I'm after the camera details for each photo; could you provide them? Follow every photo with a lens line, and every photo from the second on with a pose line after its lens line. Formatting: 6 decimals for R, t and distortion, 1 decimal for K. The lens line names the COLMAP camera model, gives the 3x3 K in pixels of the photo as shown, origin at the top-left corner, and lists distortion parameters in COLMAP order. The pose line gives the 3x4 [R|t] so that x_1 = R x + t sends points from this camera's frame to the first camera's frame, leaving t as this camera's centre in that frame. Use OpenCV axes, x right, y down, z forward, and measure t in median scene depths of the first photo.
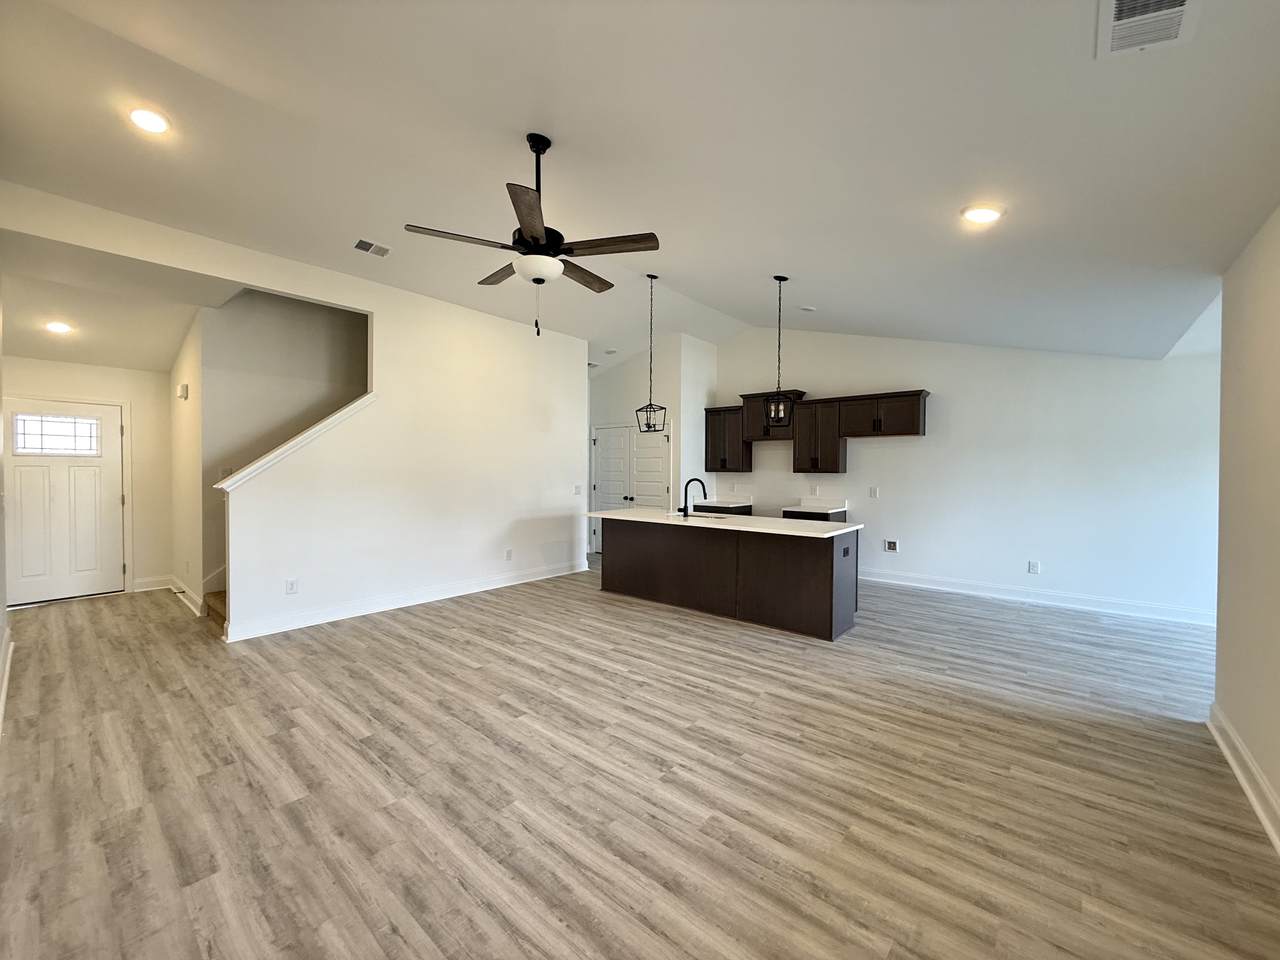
lens RADIAL K [[511.3, 0, 640.0], [0, 511.3, 480.0], [0, 0, 1]] dist [-0.000405, -0.000013]
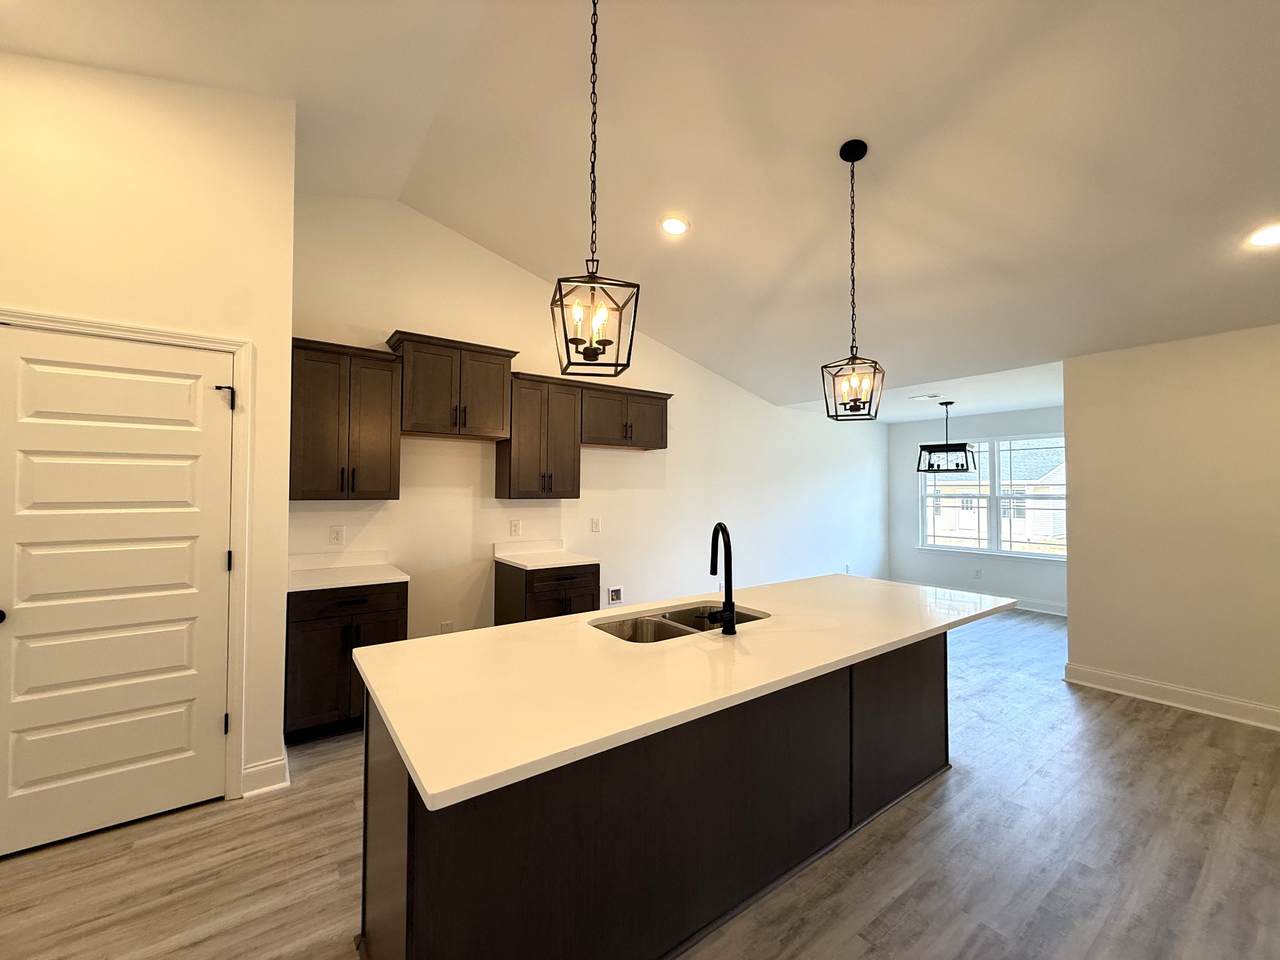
lens RADIAL K [[512.9, 0, 640.0], [0, 512.9, 480.0], [0, 0, 1]] dist [0.001622, 0.000141]
pose [[0.239035, 0.011545, 0.970942, -0.201112], [0.018060, 0.999703, -0.016333, -0.021797], [-0.970843, 0.021439, 0.238756, 0.716154]]
